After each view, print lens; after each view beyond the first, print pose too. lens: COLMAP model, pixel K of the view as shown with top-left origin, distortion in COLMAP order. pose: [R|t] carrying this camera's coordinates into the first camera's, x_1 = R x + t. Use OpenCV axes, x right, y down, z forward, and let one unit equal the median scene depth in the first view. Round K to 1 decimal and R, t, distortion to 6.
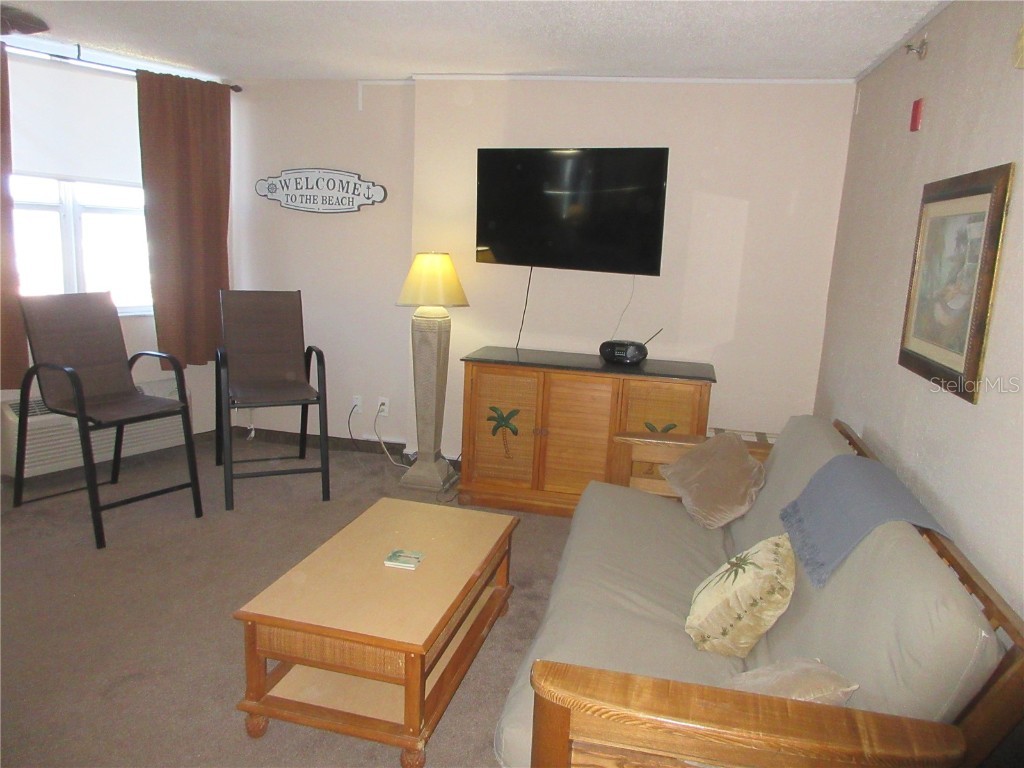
lens RADIAL K [[750.8, 0, 515.1], [0, 750.8, 373.8], [0, 0, 1]] dist [-0.018129, 0.026352]
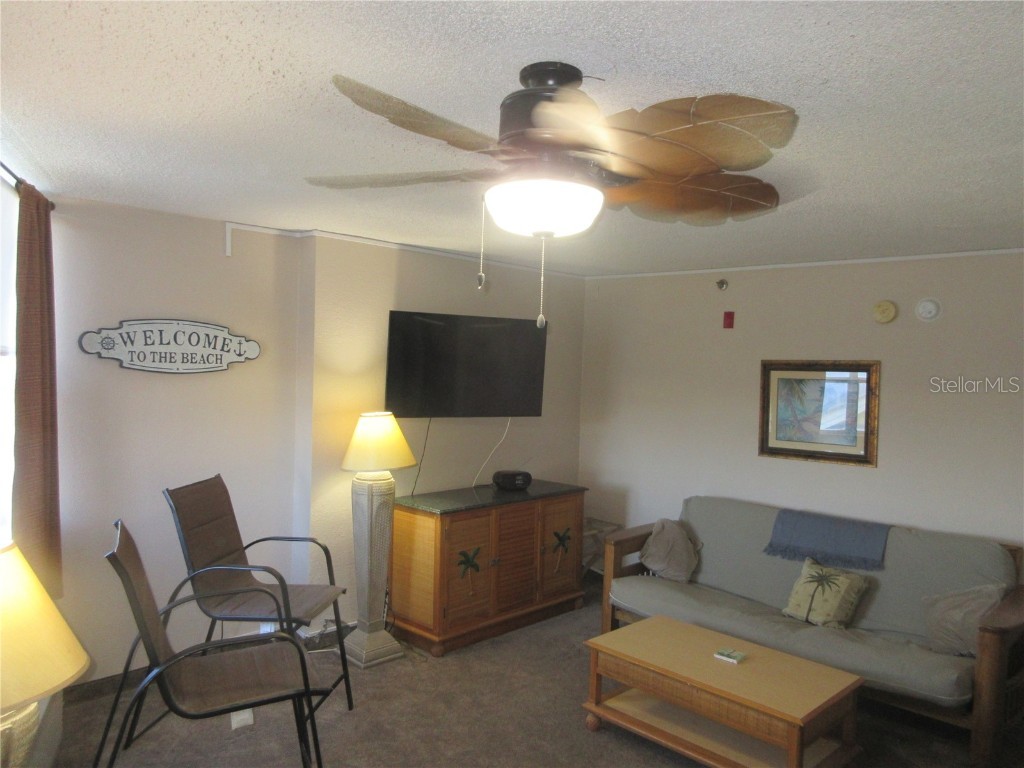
lens RADIAL K [[750.8, 0, 516.2], [0, 750.8, 388.6], [0, 0, 1]] dist [-0.018129, 0.026352]
pose [[0.554009, -0.062492, 0.830162, -0.731845], [0.148876, 0.988541, -0.024938, -0.125880], [-0.819091, 0.137407, 0.556964, 0.261367]]
